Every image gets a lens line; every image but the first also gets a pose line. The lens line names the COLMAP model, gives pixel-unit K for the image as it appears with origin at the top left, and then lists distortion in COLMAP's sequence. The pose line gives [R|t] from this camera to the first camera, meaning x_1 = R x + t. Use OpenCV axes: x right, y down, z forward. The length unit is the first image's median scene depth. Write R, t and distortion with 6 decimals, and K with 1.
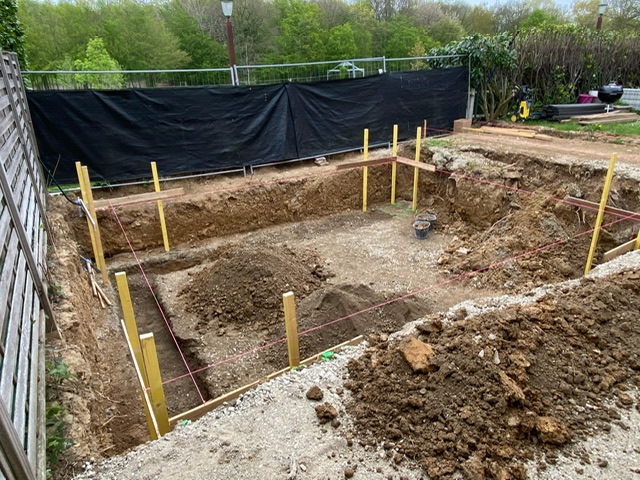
lens RADIAL K [[432.8, 0, 318.5], [0, 432.8, 241.1], [0, 0, 1]] dist [0.091170, 0.000173]
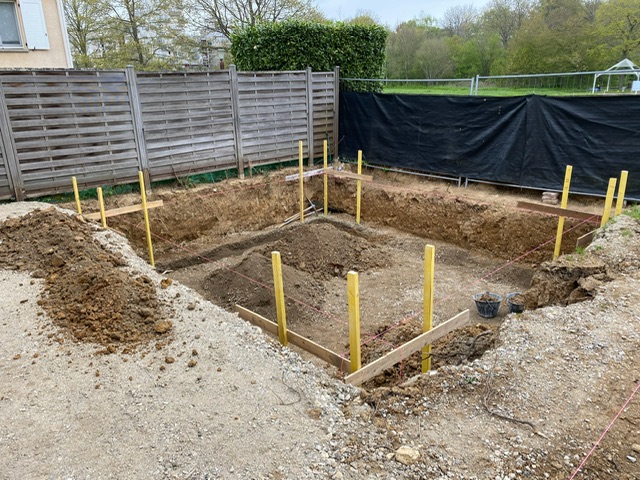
lens RADIAL K [[489.2, 0, 316.0], [0, 489.2, 241.5], [0, 0, 1]] dist [0.015367, -0.009343]
pose [[0.215996, 0.338762, -0.915743, 0.824384], [-0.347237, 0.903221, 0.252227, -0.211807], [0.912563, 0.263500, 0.312723, 0.419877]]
